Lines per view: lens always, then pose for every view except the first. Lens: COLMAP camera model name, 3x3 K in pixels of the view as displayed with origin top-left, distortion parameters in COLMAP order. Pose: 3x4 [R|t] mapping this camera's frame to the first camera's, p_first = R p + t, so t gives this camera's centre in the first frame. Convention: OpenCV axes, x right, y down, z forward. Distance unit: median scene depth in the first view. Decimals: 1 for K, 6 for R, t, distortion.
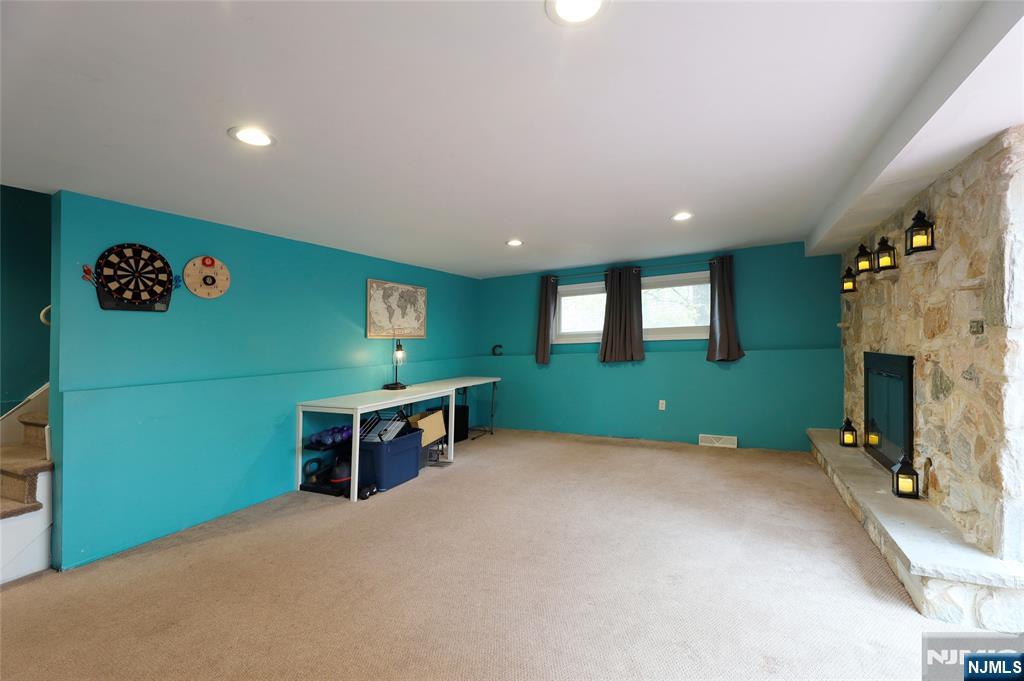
lens RADIAL K [[425.8, 0, 509.1], [0, 425.8, 343.1], [0, 0, 1]] dist [-0.001049, -0.000162]
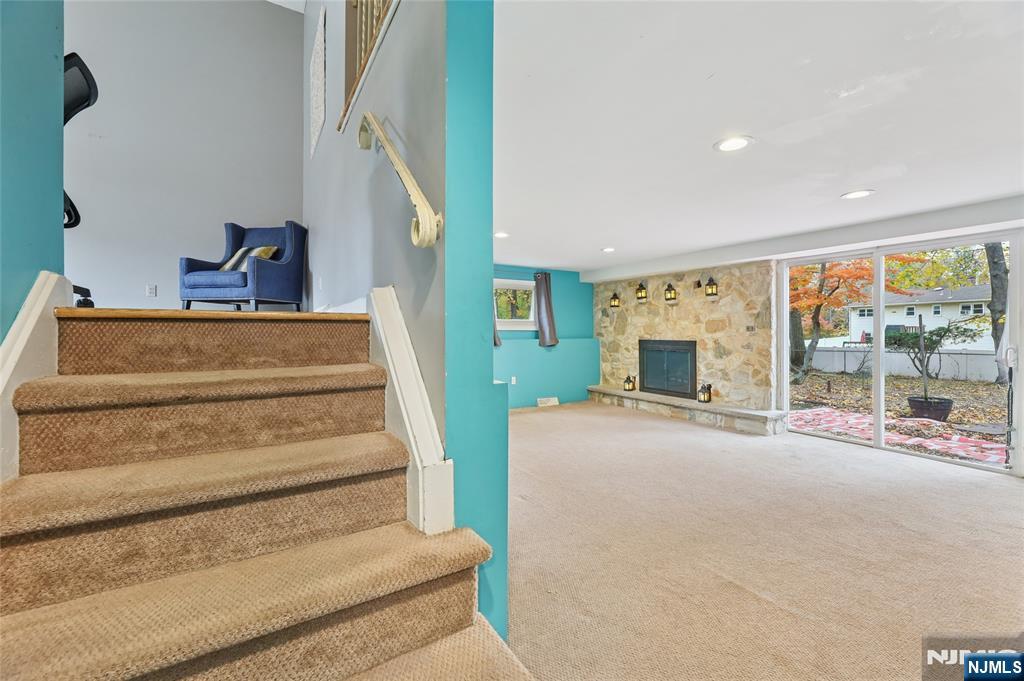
lens RADIAL K [[409.5, 0, 512.0], [0, 409.5, 340.5], [0, 0, 1]] dist [0.001559, 0.000184]
pose [[0.511734, 0.011970, 0.859061, -0.819339], [-0.019259, 0.999812, -0.002459, 0.031574], [-0.858928, -0.015286, 0.511868, 0.430461]]
